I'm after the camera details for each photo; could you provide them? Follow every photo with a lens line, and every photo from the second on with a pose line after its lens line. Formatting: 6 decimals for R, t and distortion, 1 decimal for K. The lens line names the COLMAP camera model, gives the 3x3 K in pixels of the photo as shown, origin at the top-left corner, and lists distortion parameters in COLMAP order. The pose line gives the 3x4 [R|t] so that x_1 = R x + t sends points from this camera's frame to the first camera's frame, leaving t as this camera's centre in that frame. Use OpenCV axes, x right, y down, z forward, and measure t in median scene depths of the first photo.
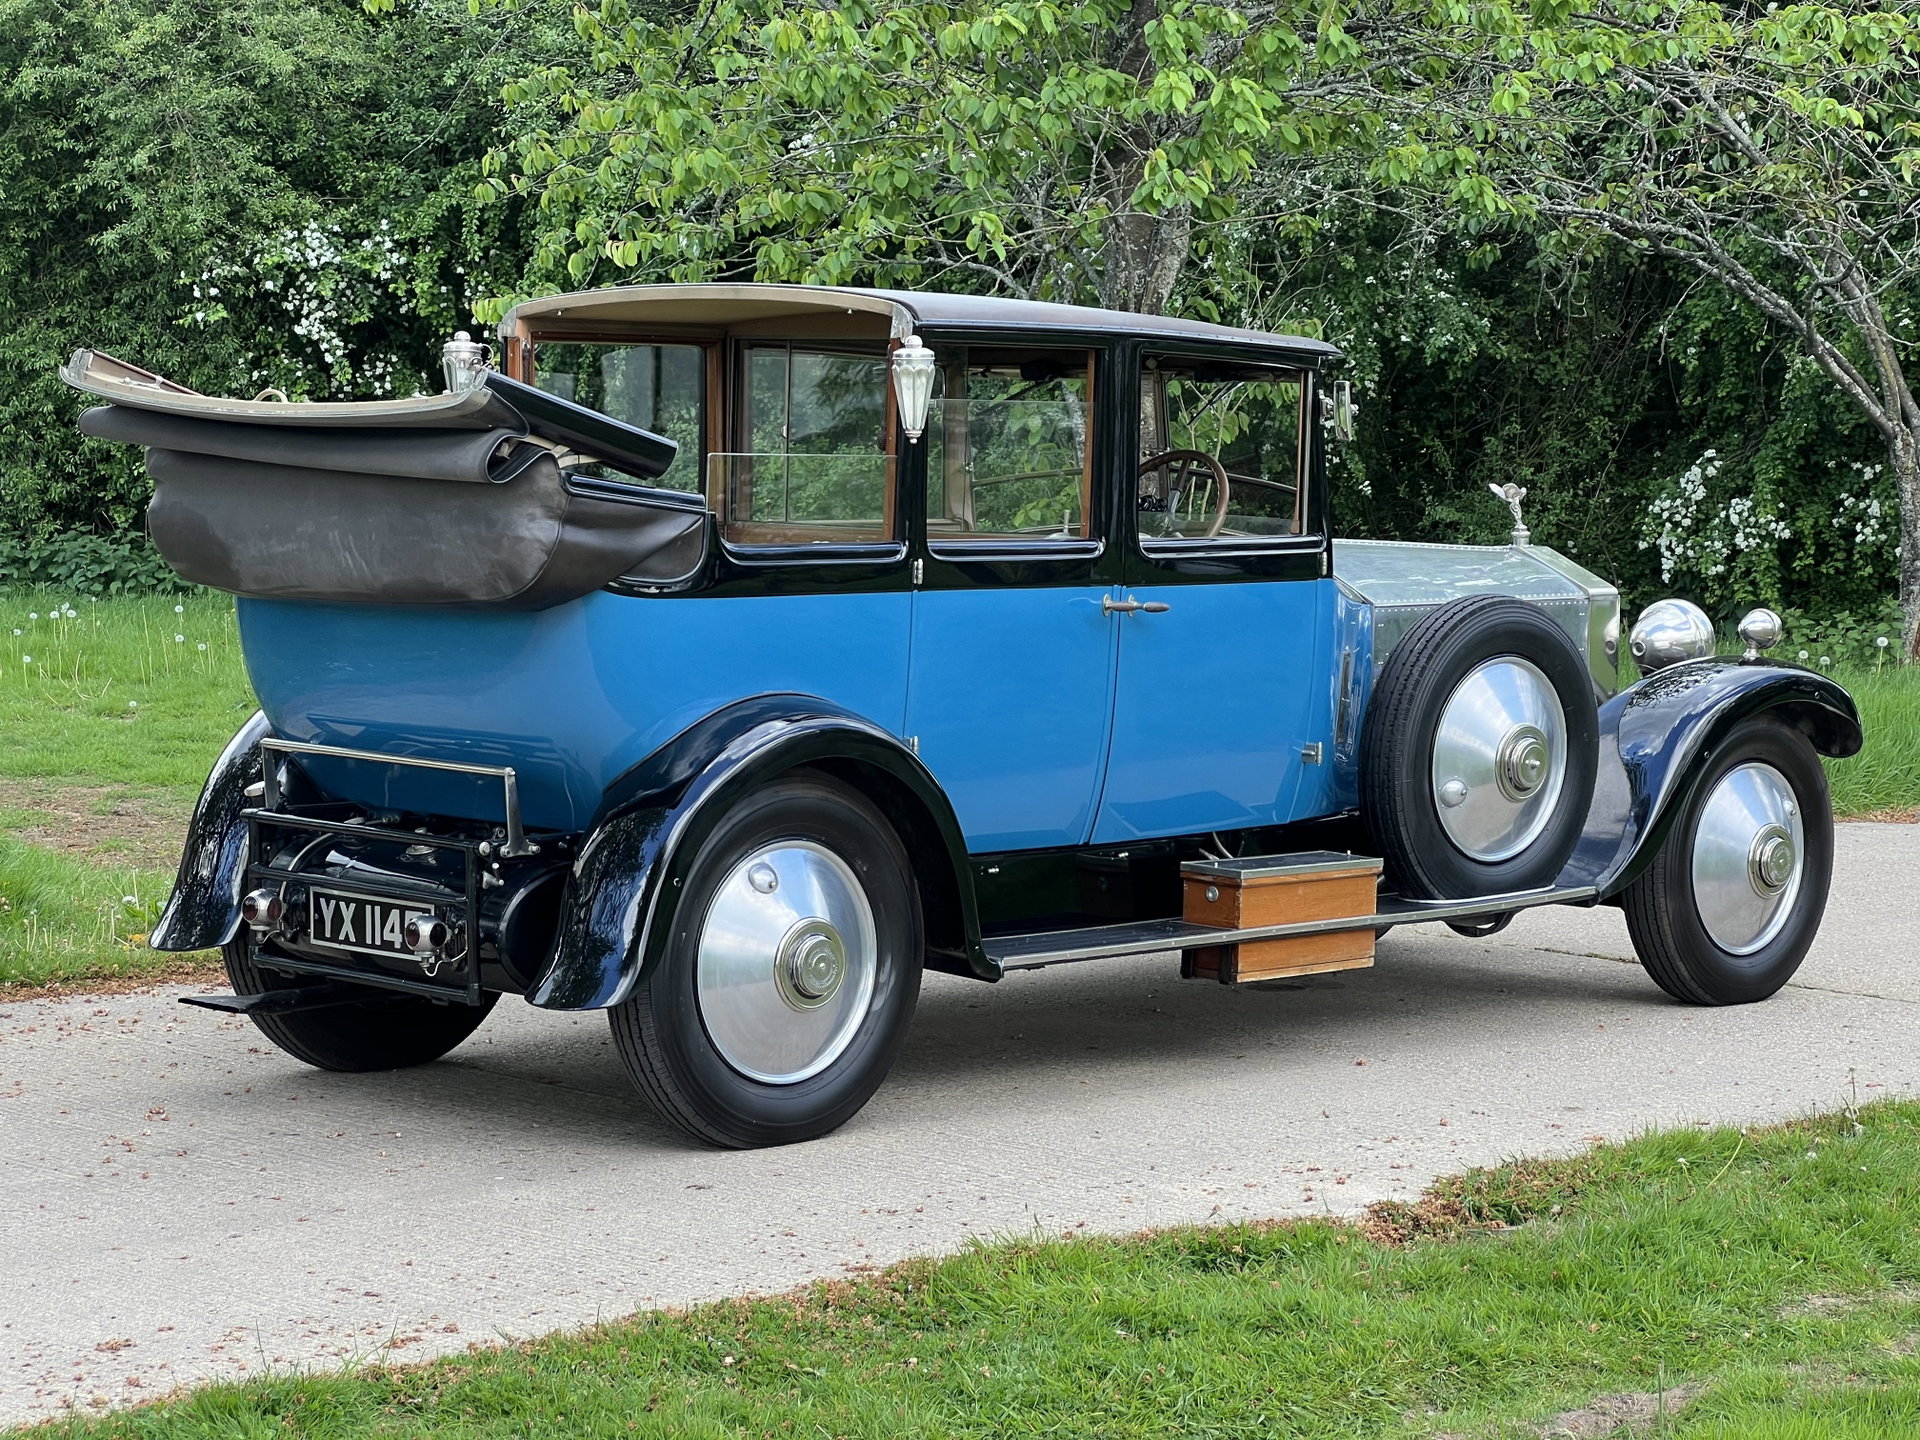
lens RADIAL K [[4086.4, 0, 960.0], [0, 4086.4, 720.0], [0, 0, 1]] dist [-0.352868, 8.527205]
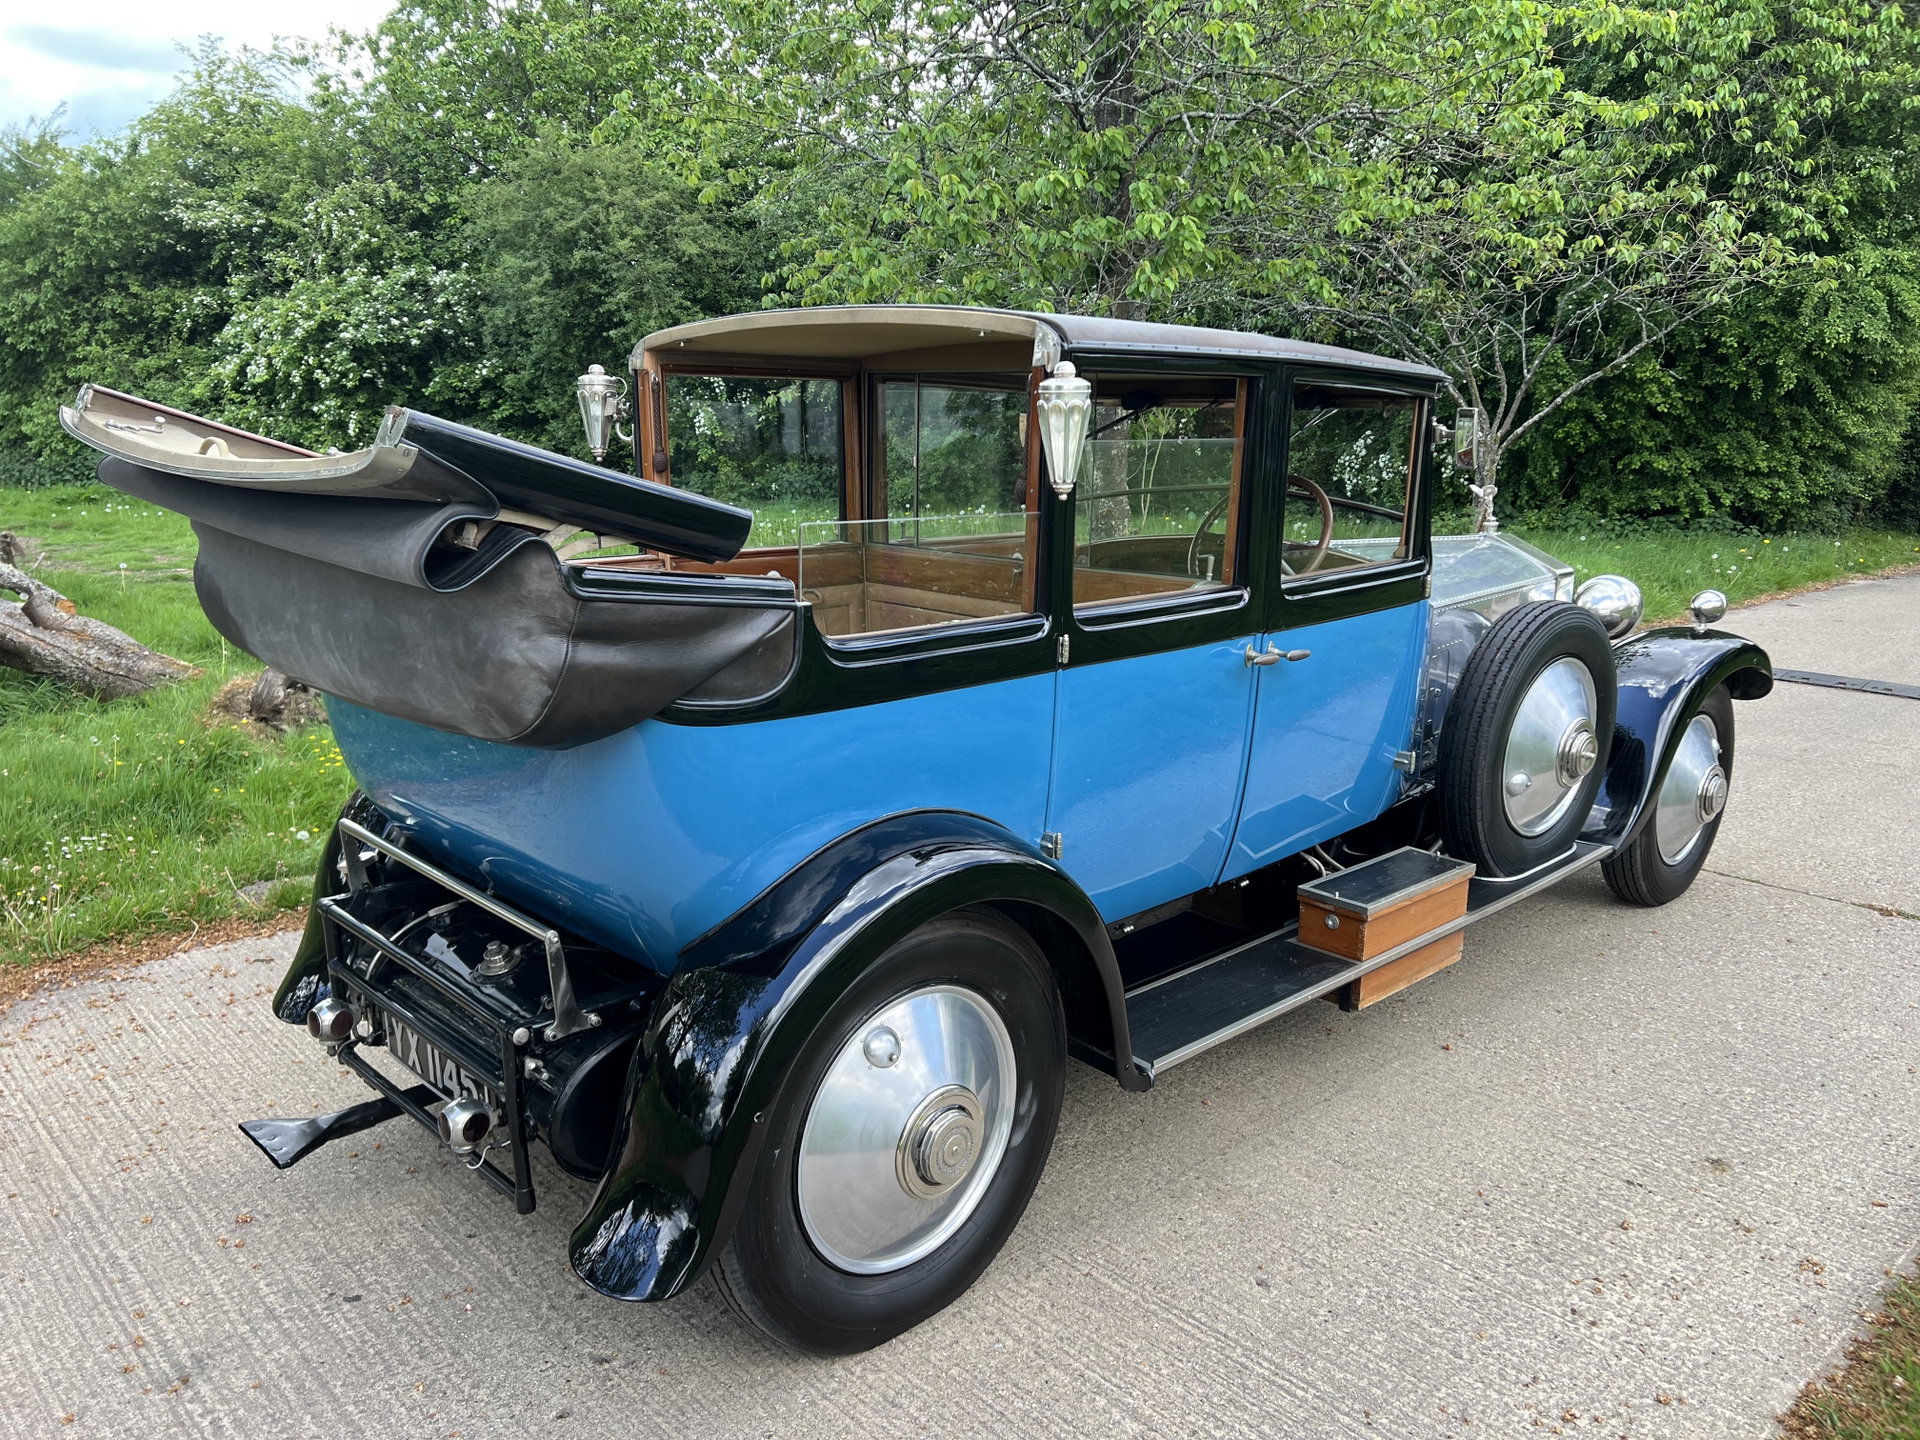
lens RADIAL K [[1427.3, 0, 972.3], [0, 1427.3, 725.9], [0, 0, 1]] dist [0.108326, -0.119557]
pose [[0.999851, -0.002884, -0.017013, -0.022849], [0.005249, 0.990046, 0.140644, -0.058612], [0.016438, -0.140712, 0.989914, 0.657927]]
